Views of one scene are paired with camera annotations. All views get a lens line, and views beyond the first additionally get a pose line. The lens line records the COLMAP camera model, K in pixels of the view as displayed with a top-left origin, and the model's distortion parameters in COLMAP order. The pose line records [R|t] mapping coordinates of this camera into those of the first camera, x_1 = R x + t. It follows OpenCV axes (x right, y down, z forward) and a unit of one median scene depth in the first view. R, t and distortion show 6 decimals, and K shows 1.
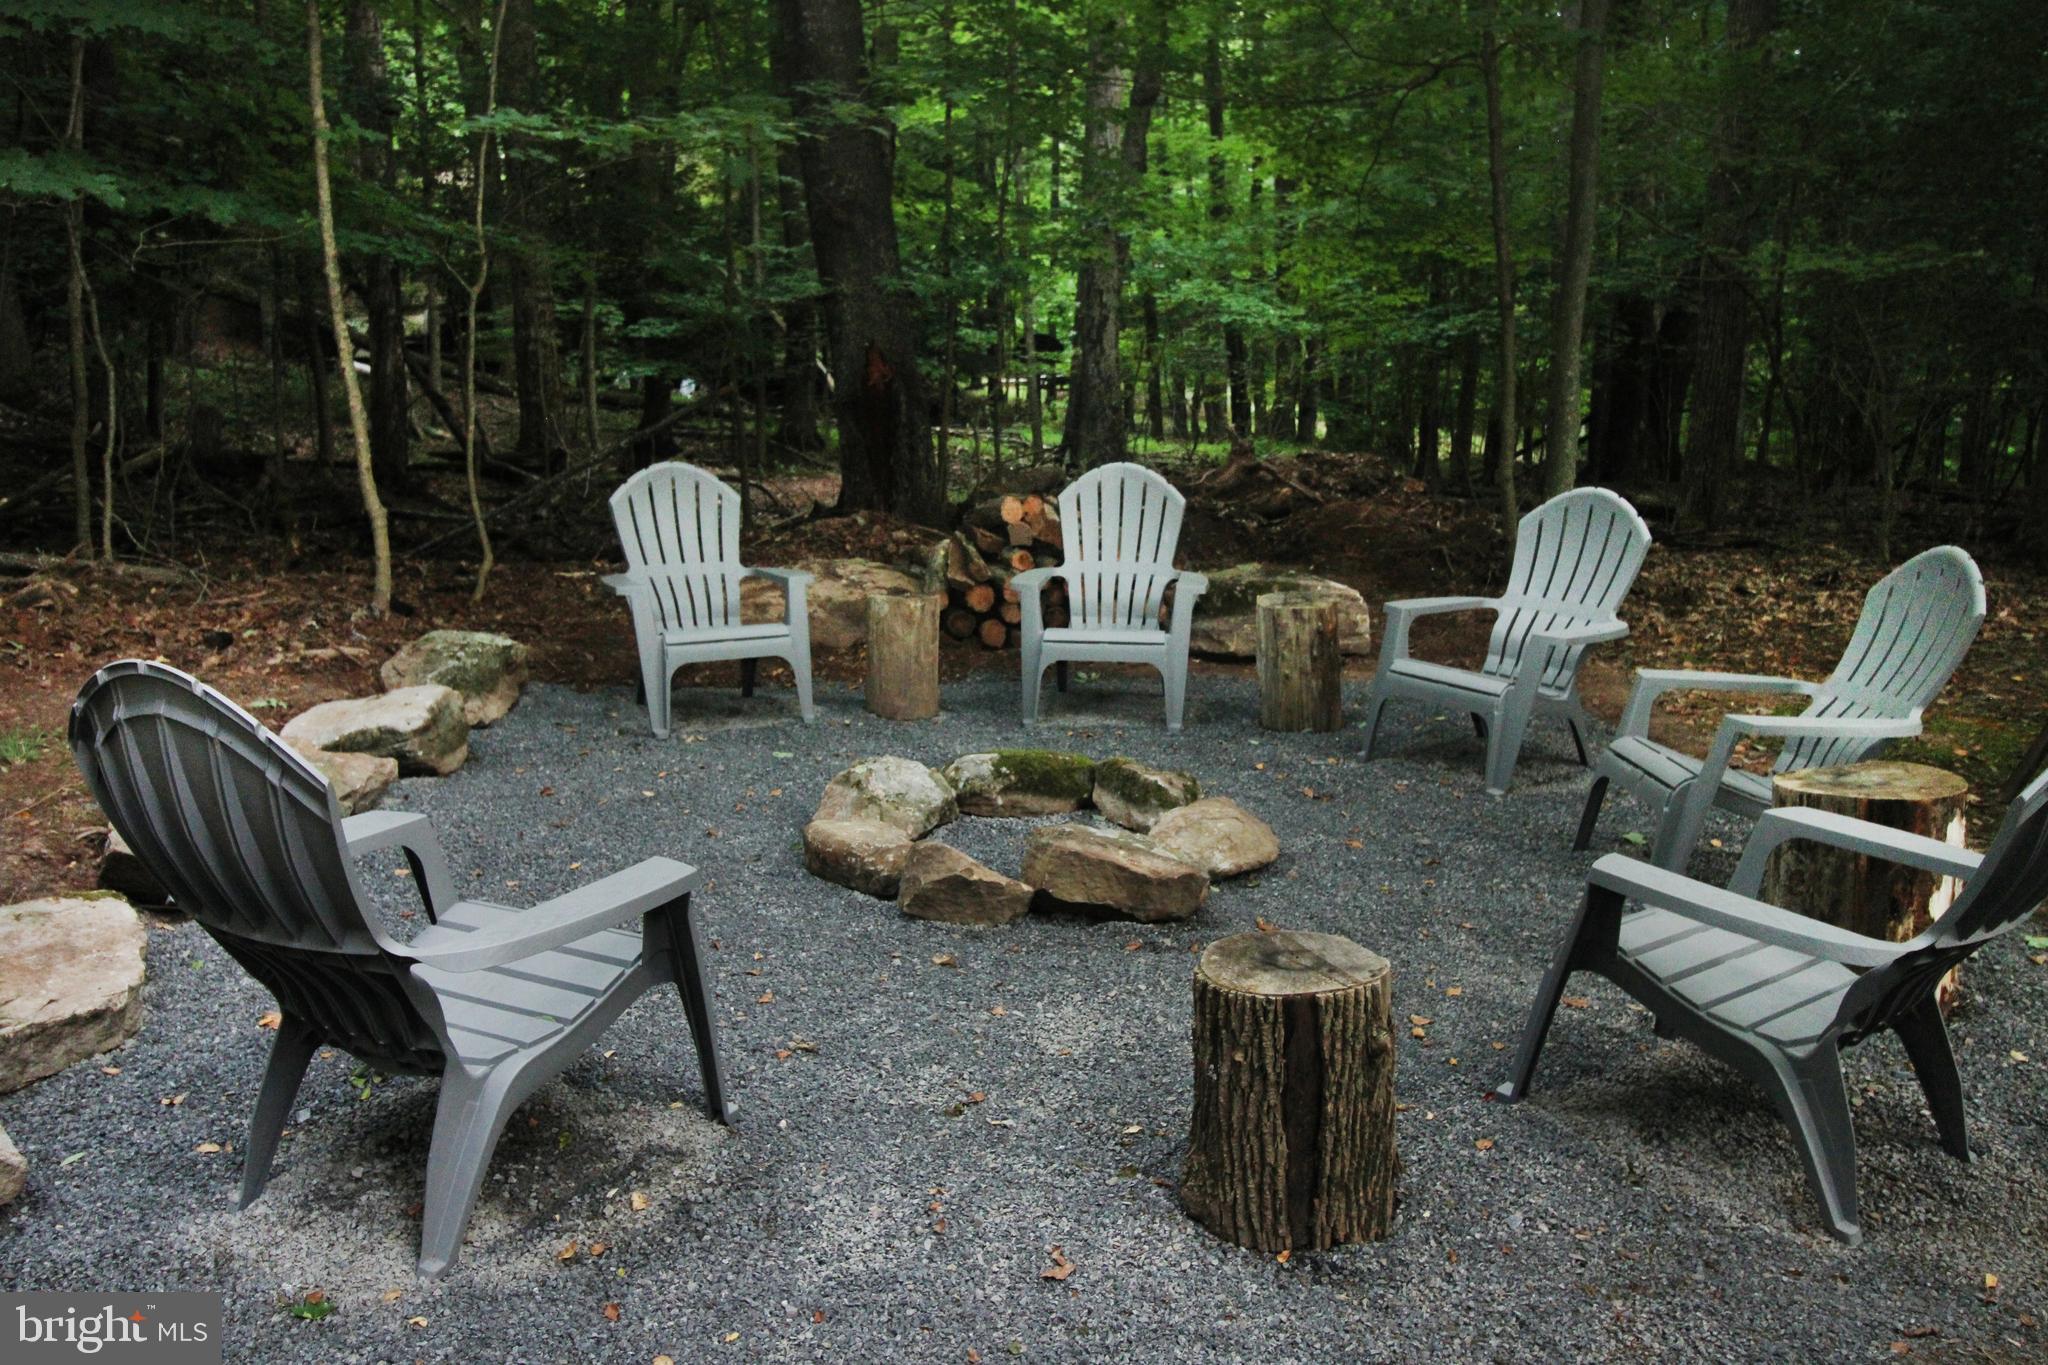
lens RADIAL K [[1597.5, 0, 1030.9], [0, 1597.5, 681.4], [0, 0, 1]] dist [0.007389, 0.011187]
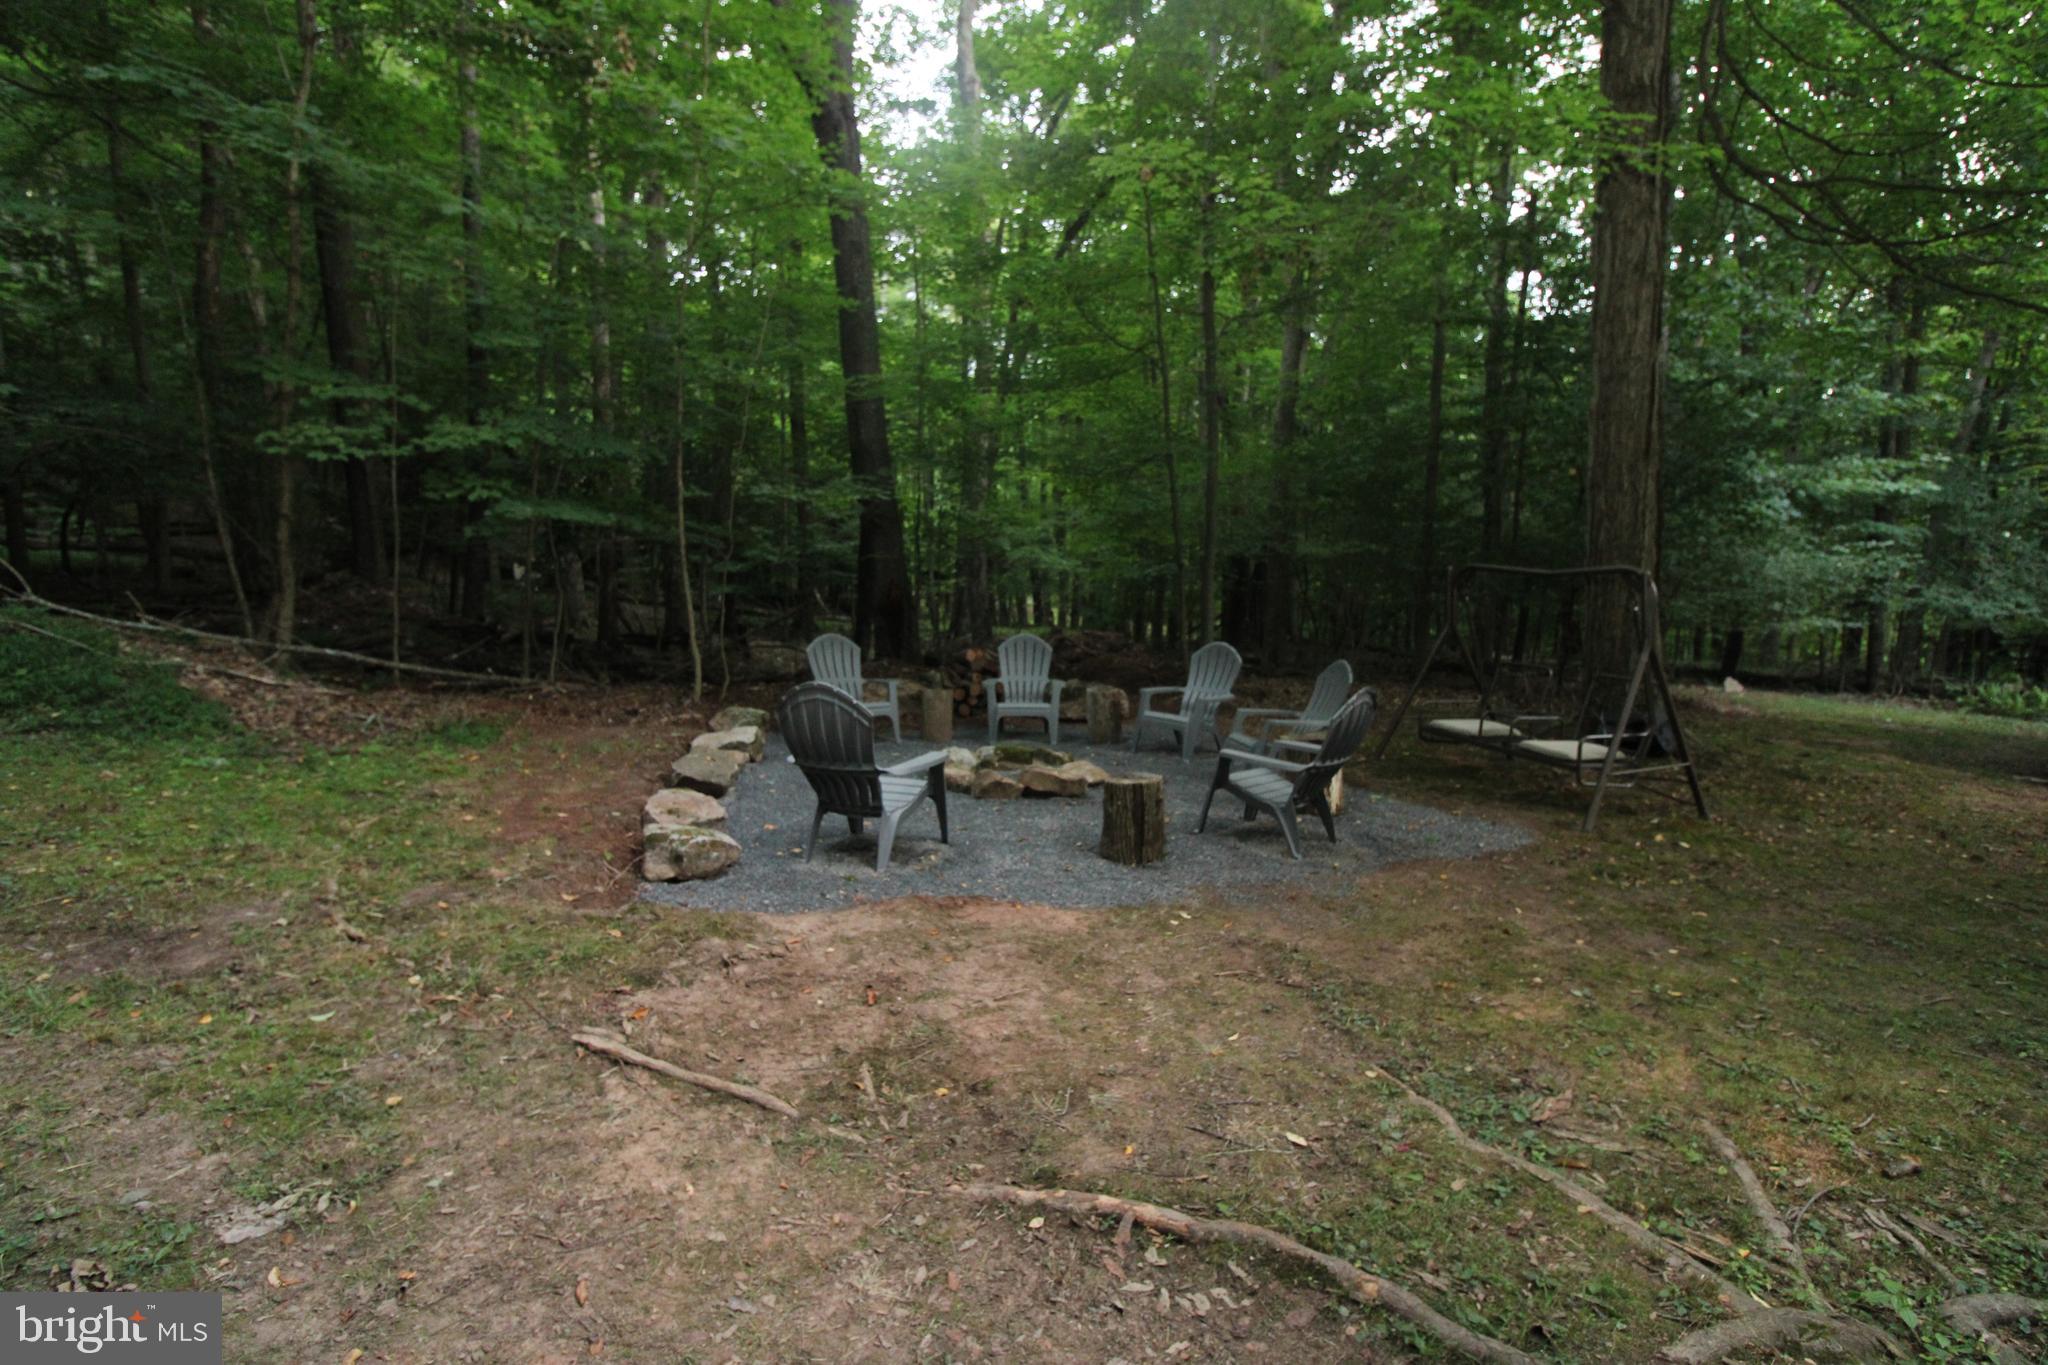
lens RADIAL K [[942.5, 0, 1020.3], [0, 942.5, 684.8], [0, 0, 1]] dist [-0.020541, -0.004492]
pose [[0.992672, -0.008479, 0.120546, -0.139243], [0.019339, 0.995825, -0.089206, 0.071883], [-0.119286, 0.090884, 0.988692, -0.423129]]
